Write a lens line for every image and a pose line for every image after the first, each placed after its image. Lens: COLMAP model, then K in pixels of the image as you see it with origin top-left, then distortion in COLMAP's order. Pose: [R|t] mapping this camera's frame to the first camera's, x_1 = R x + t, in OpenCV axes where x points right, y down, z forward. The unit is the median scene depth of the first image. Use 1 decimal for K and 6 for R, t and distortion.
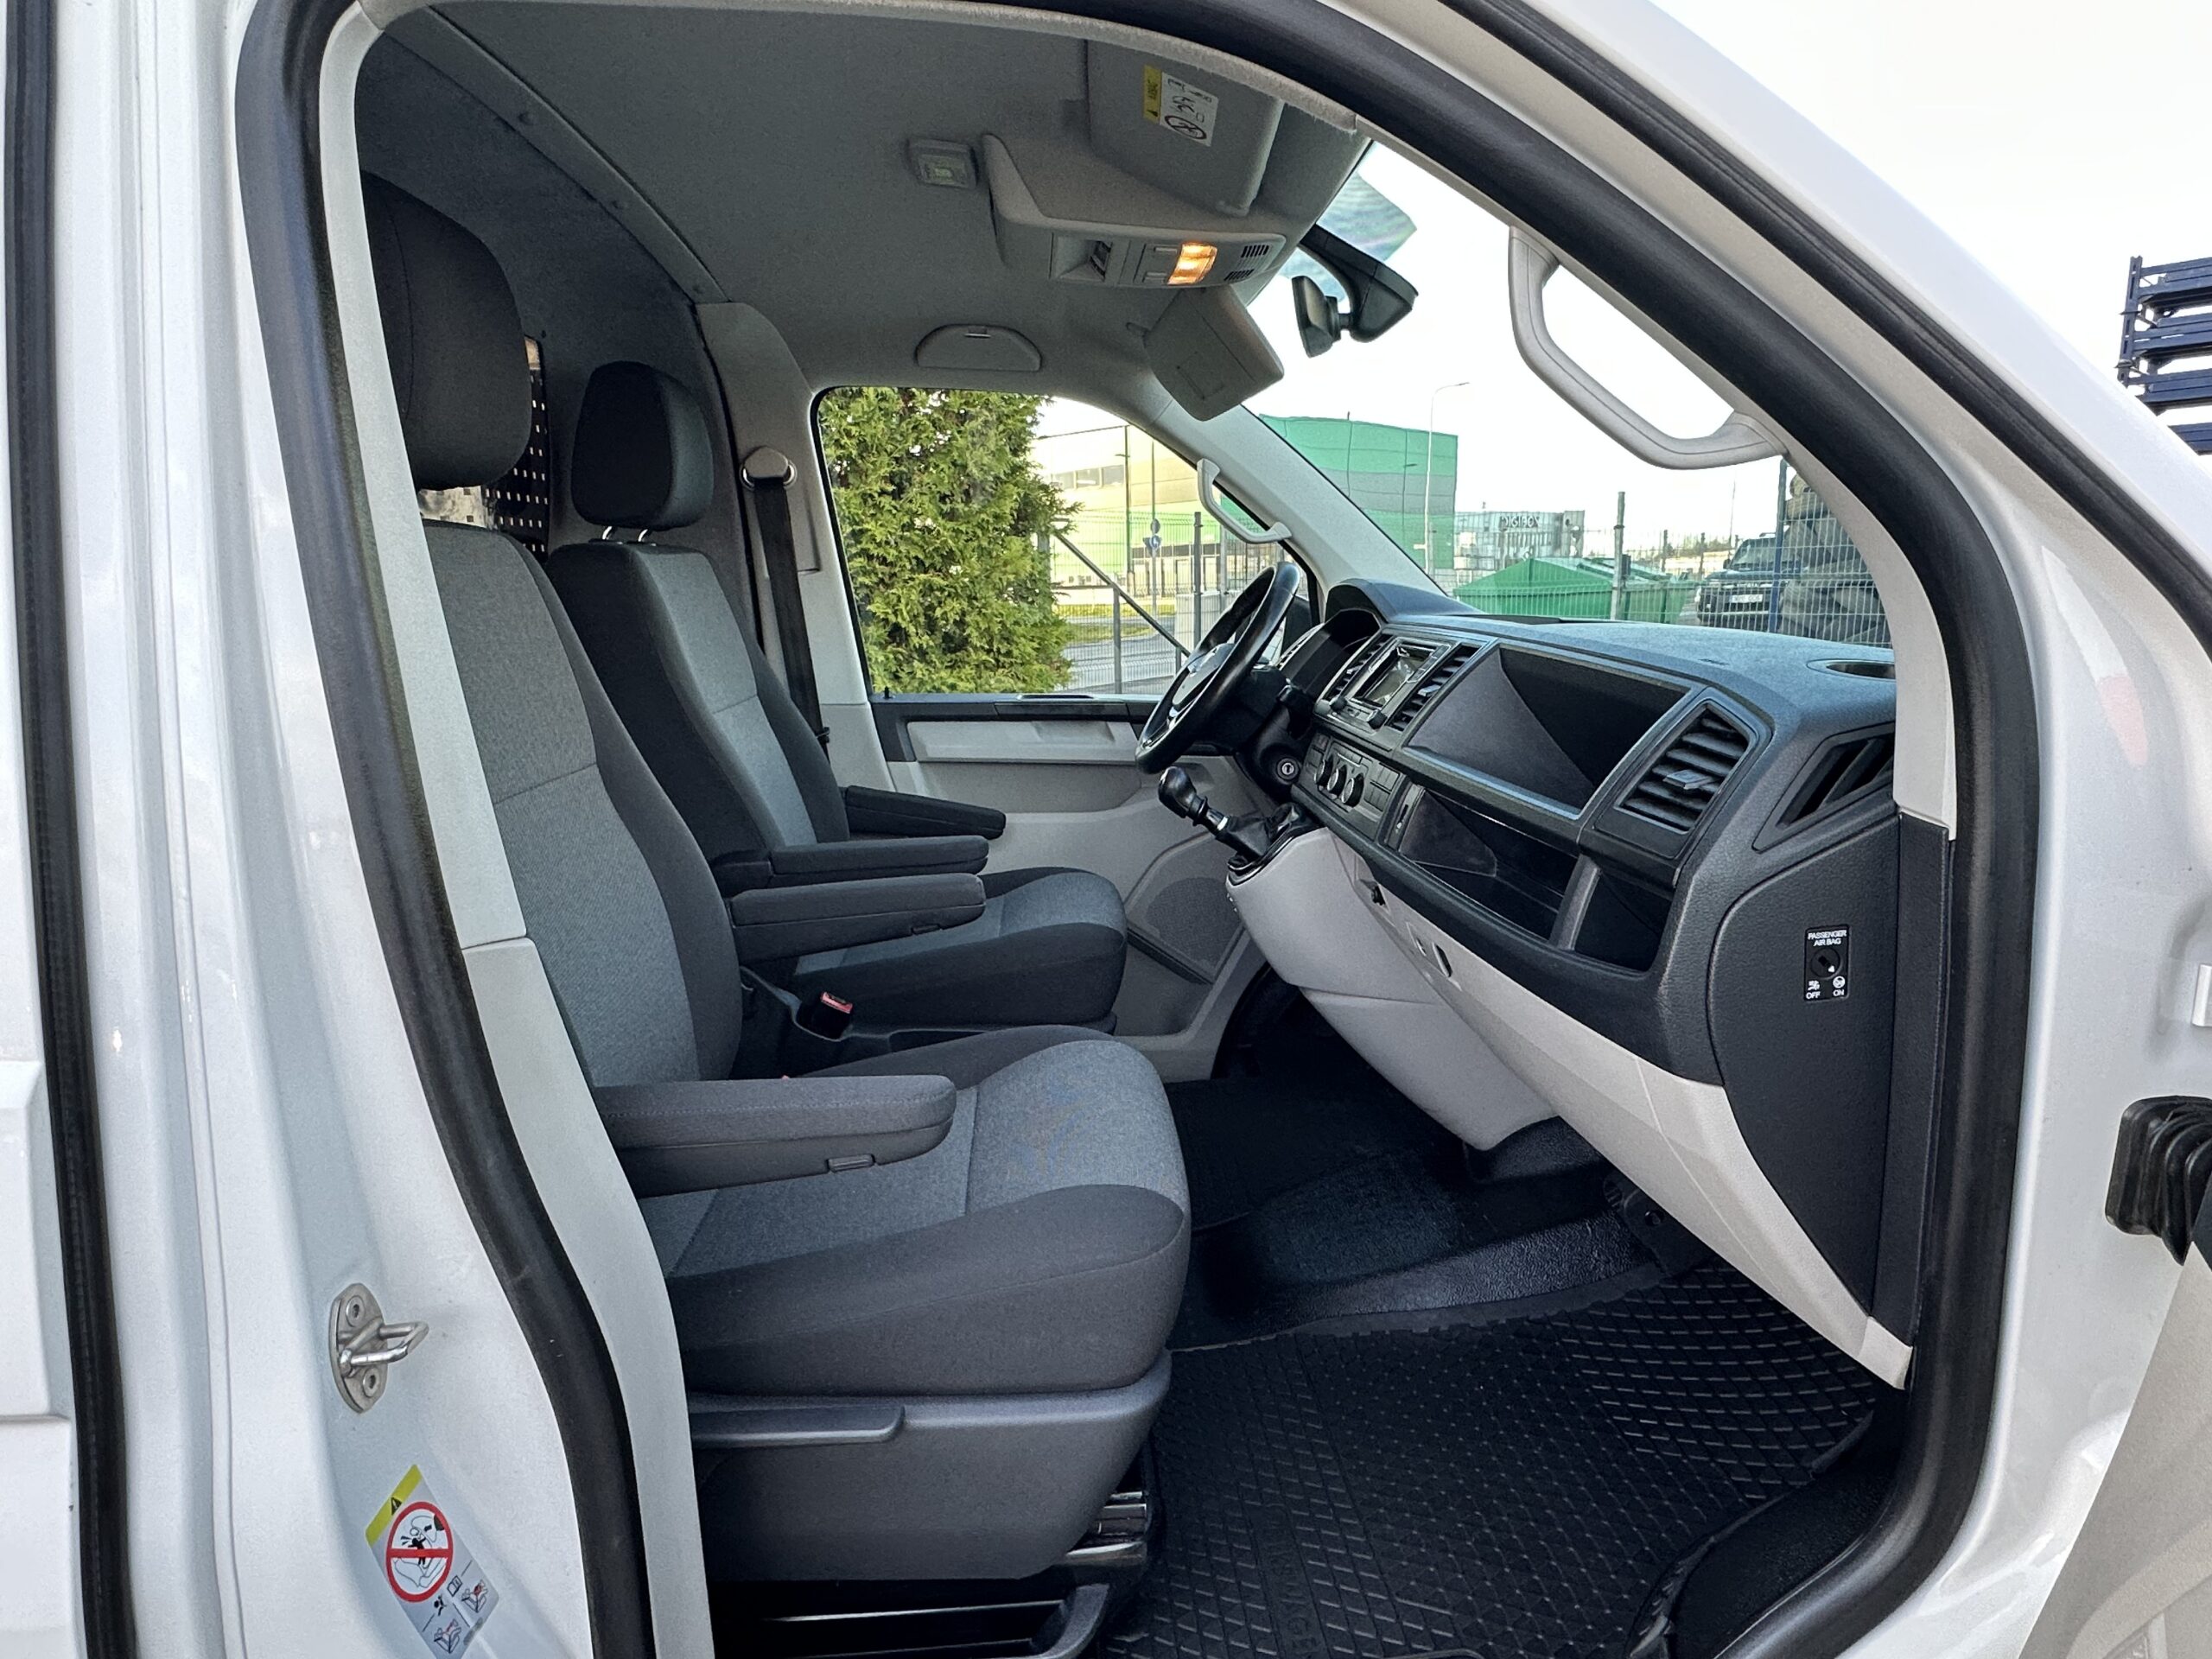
lens RADIAL K [[1229.8, 0, 1102.8], [0, 1229.8, 827.1], [0, 0, 1]] dist [-0.001077, -0.000633]
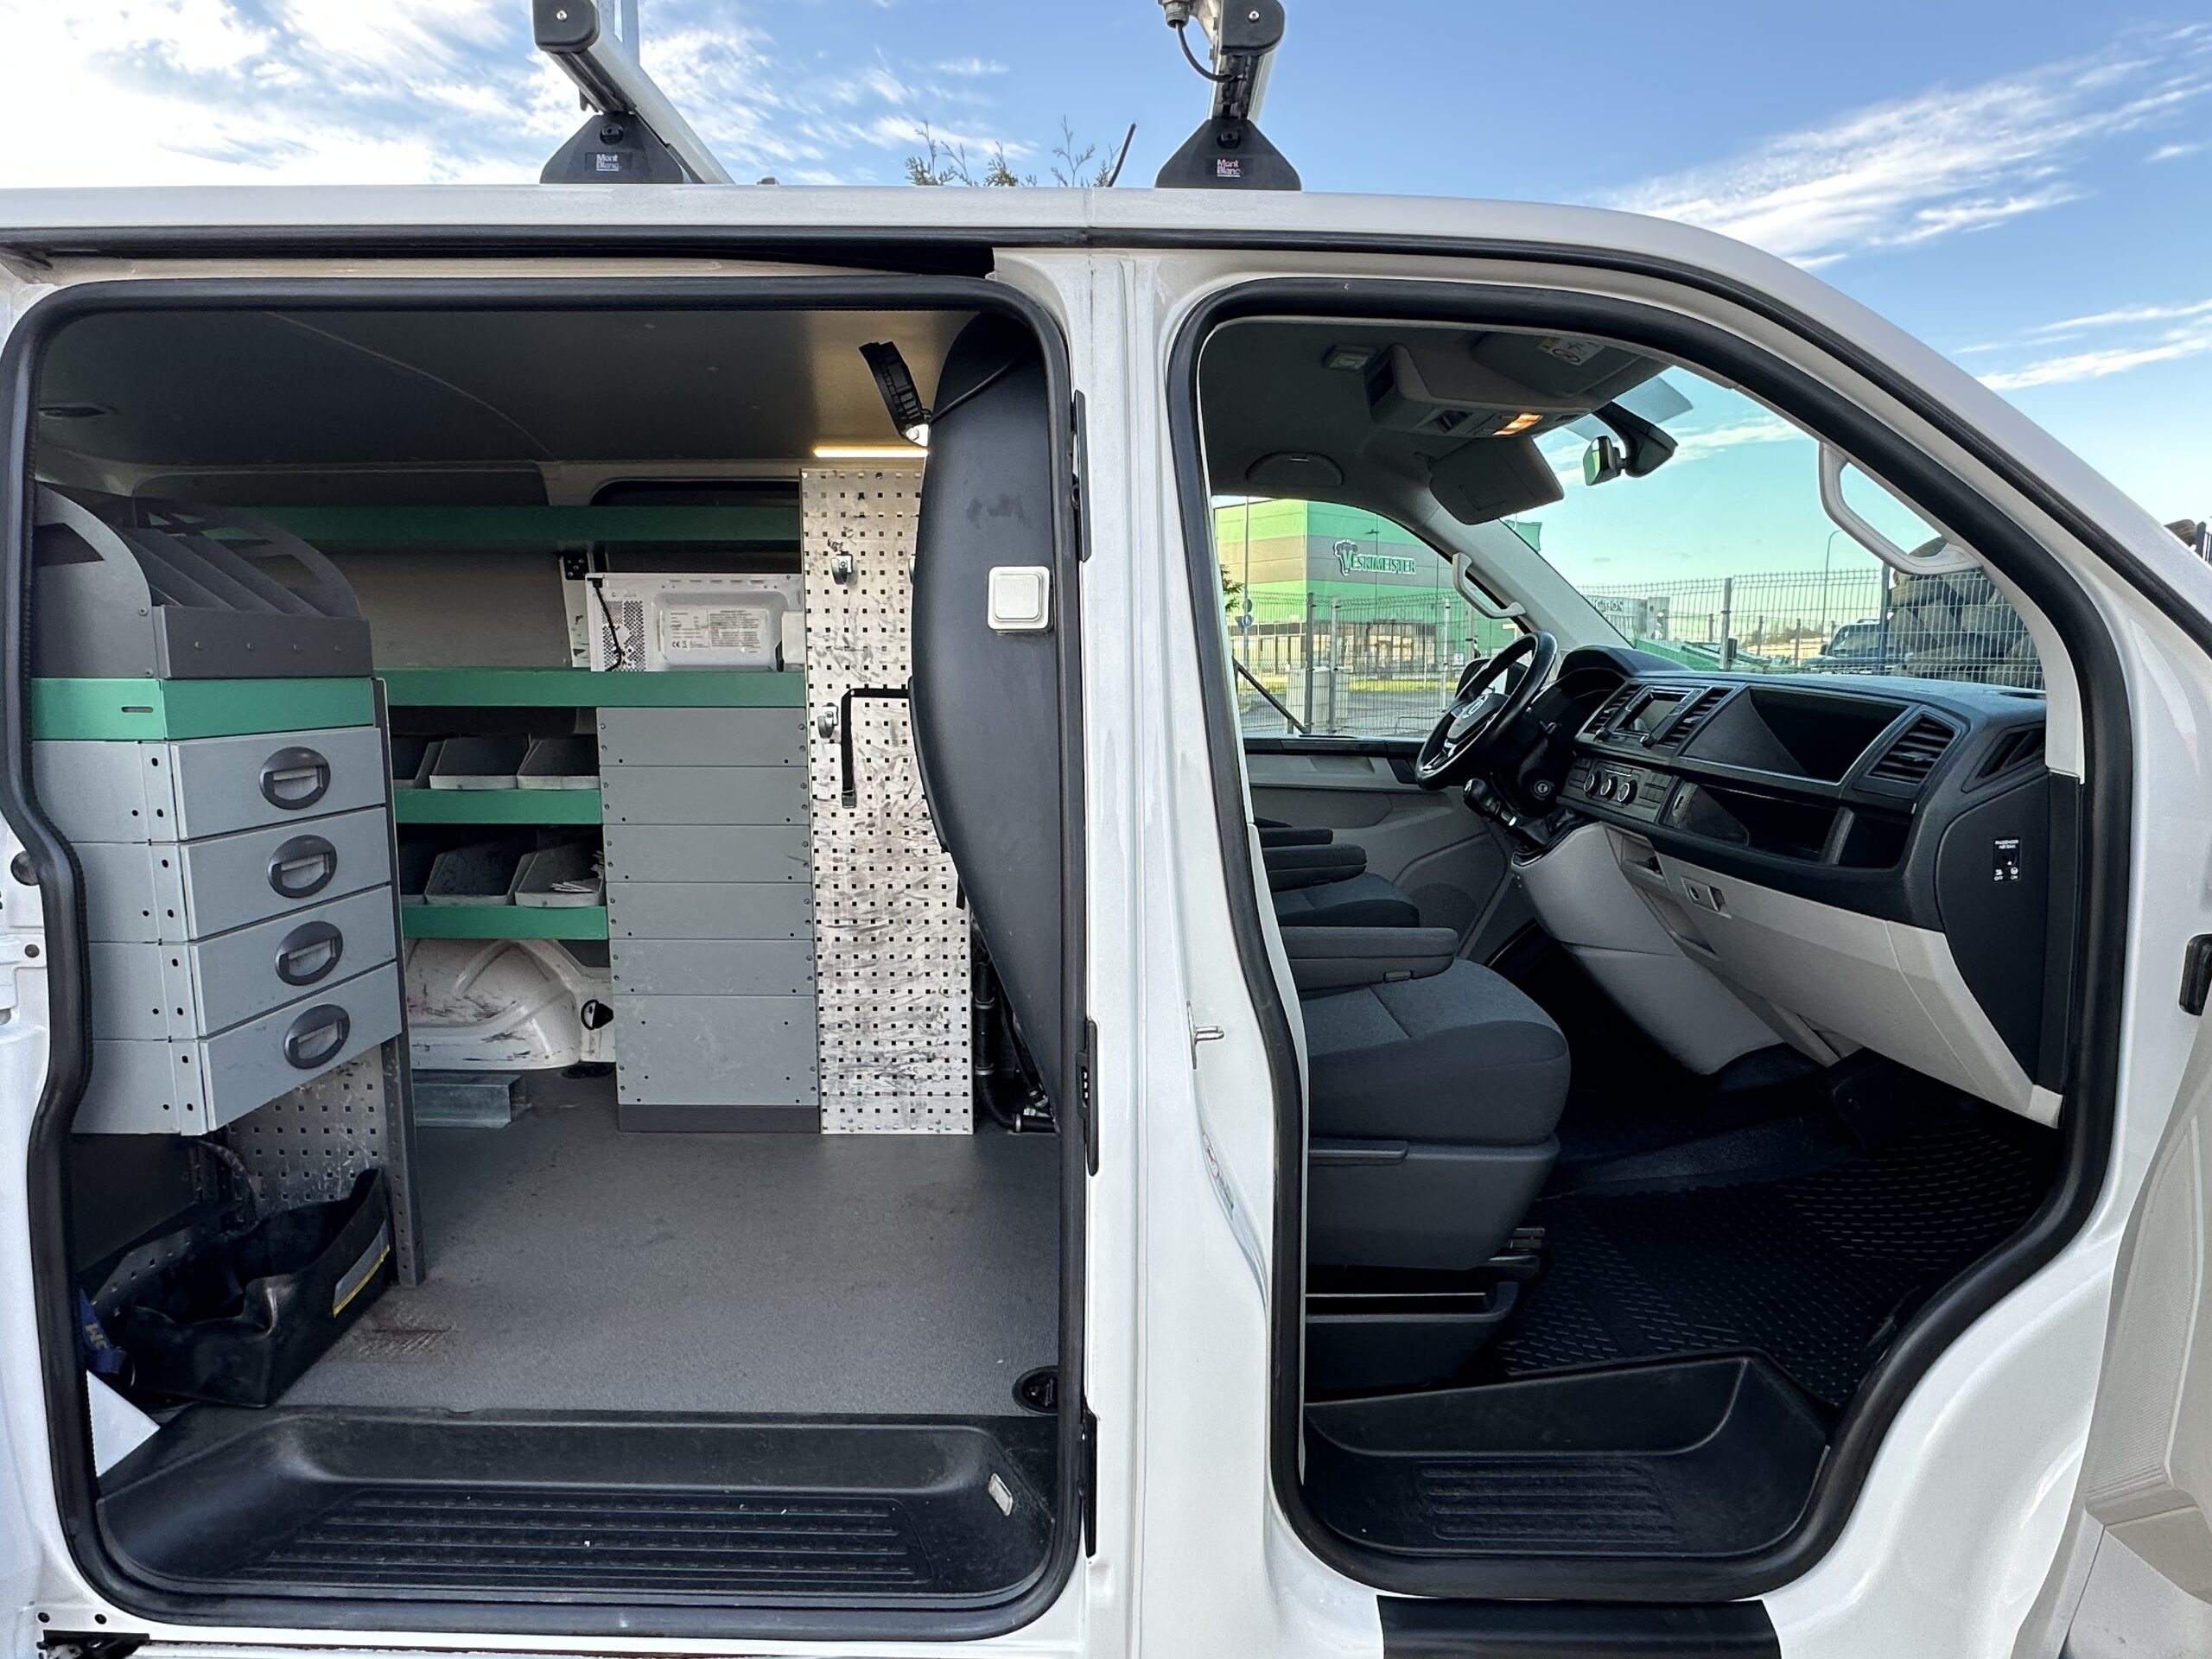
lens RADIAL K [[1229.8, 0, 1108.4], [0, 1229.8, 829.9], [0, 0, 1]] dist [-0.001077, -0.000633]
pose [[0.998295, 0.022538, -0.053843, -0.313540], [-0.025680, 0.997963, -0.058403, 0.111236], [0.052417, 0.059686, 0.996840, -0.426756]]
